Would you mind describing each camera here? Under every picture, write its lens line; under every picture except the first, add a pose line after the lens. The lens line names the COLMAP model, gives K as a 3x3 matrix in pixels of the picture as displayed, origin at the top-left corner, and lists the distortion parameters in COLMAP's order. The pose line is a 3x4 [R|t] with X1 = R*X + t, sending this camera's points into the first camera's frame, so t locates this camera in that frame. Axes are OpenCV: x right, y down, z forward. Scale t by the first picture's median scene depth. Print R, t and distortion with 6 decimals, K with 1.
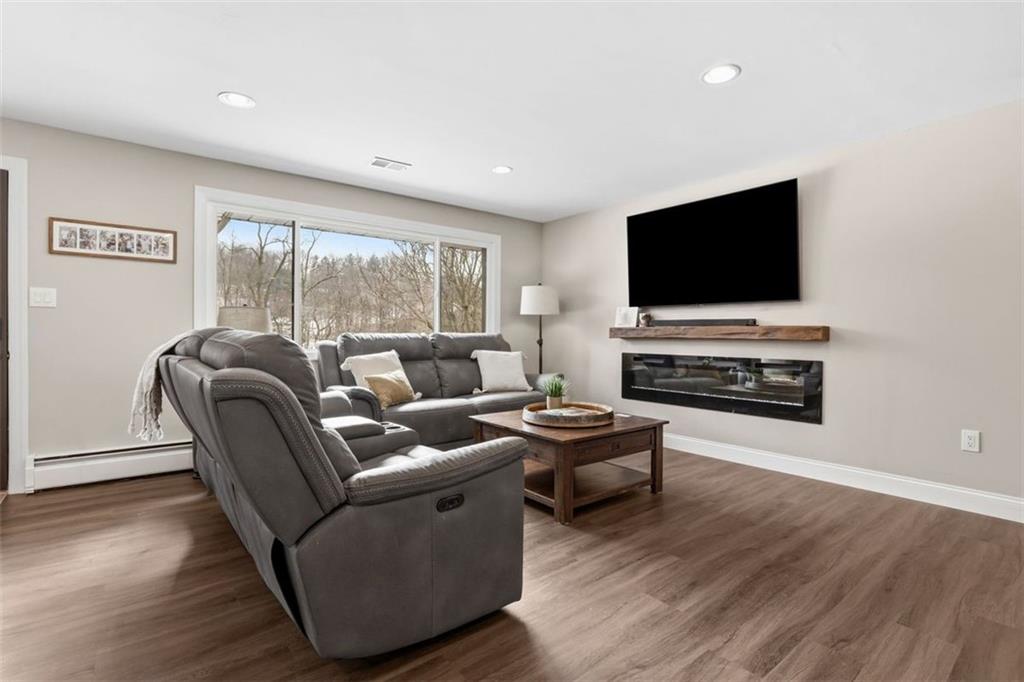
lens RADIAL K [[487.2, 0, 517.7], [0, 487.2, 338.9], [0, 0, 1]] dist [-0.022707, 0.009726]
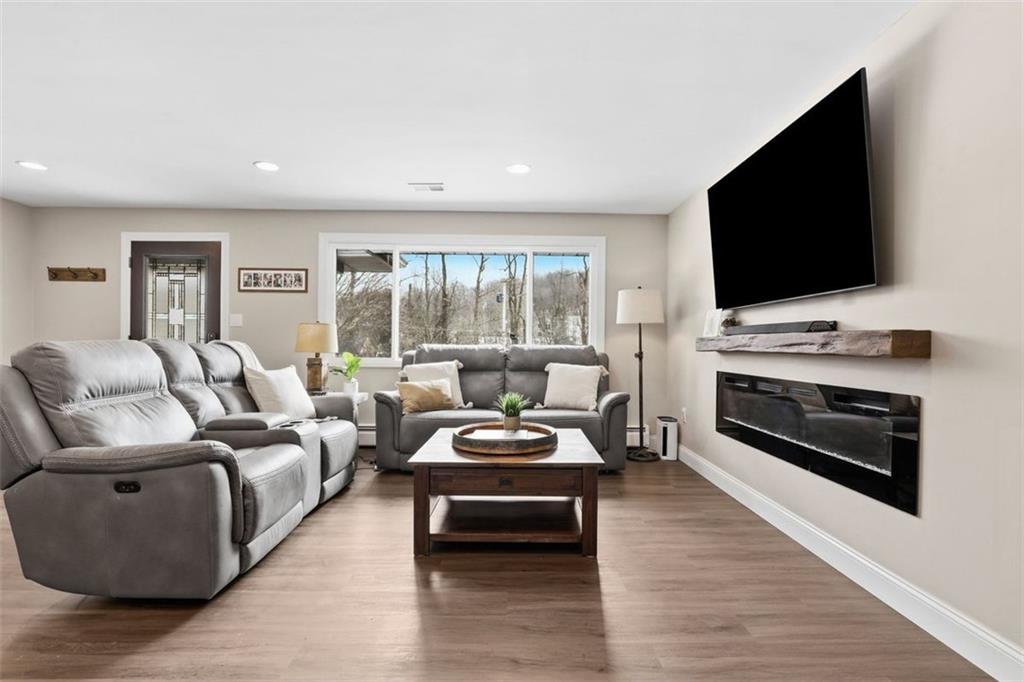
lens RADIAL K [[482.6, 0, 522.3], [0, 482.6, 345.5], [0, 0, 1]] dist [-0.019148, 0.000932]
pose [[0.786783, 0.001671, -0.617227, 0.630309], [-0.011056, 0.999874, -0.011386, 0.001574], [0.617130, 0.015782, 0.786703, 0.331563]]
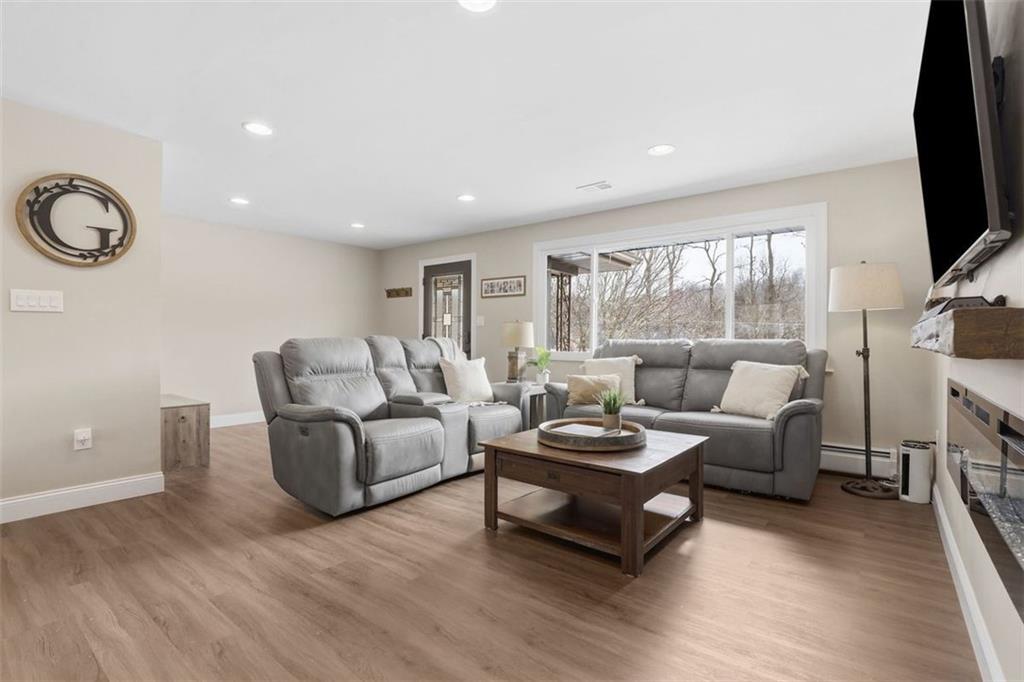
lens RADIAL K [[476.9, 0, 518.6], [0, 476.9, 339.9], [0, 0, 1]] dist [-0.019789, 0.004791]
pose [[0.227437, -0.002889, -0.973788, 0.845553], [-0.014623, 0.999873, -0.006381, -0.001008], [0.973683, 0.015691, 0.227366, 0.660189]]
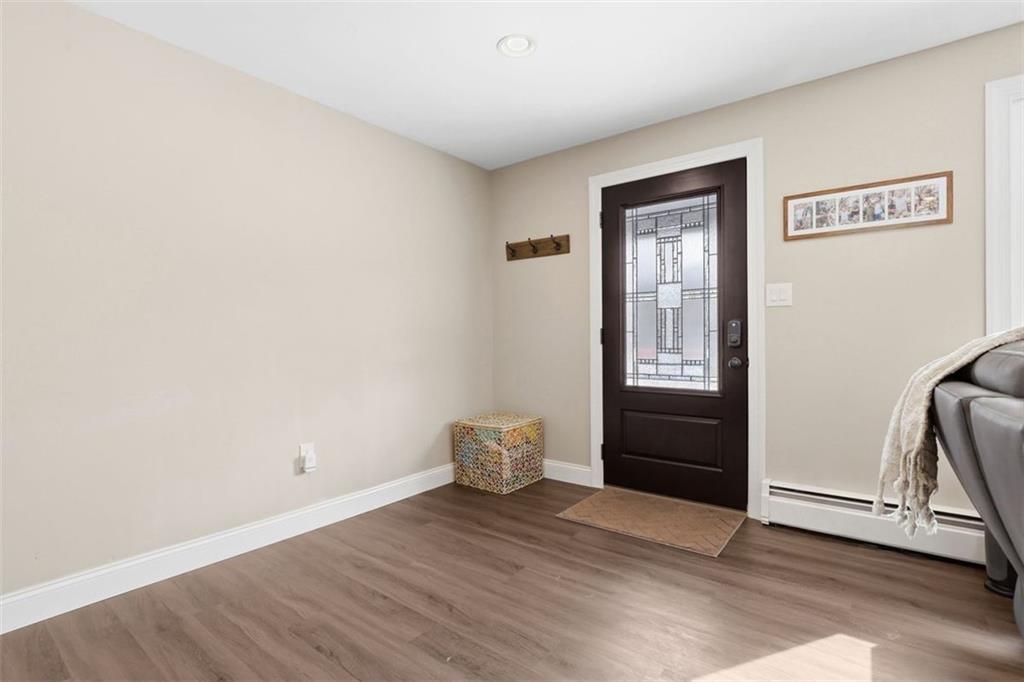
lens RADIAL K [[476.9, 0, 518.6], [0, 476.9, 339.9], [0, 0, 1]] dist [-0.019789, 0.004791]
pose [[0.231867, -0.004060, -0.972739, -0.264838], [-0.001030, 0.999990, -0.004420, -0.002841], [0.972747, 0.002027, 0.231860, 0.337859]]
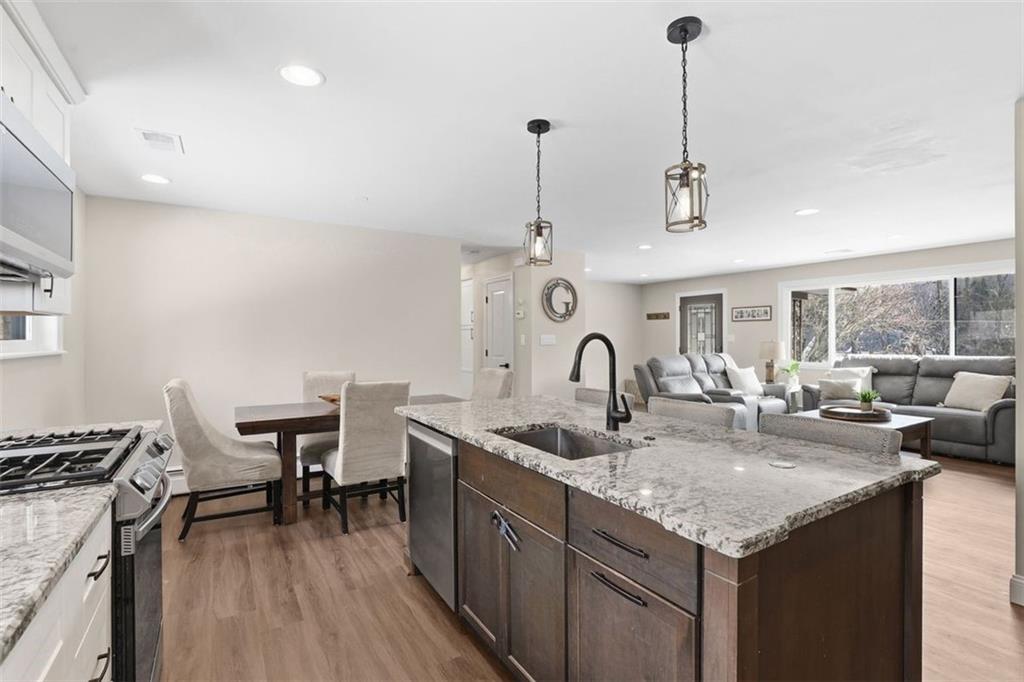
lens RADIAL K [[476.9, 0, 518.6], [0, 476.9, 339.9], [0, 0, 1]] dist [-0.019789, 0.004791]
pose [[-0.115485, -0.003865, -0.993302, 1.612067], [-0.008762, 0.999957, -0.002872, -0.055481], [0.993271, 0.008371, -0.115514, 0.130061]]
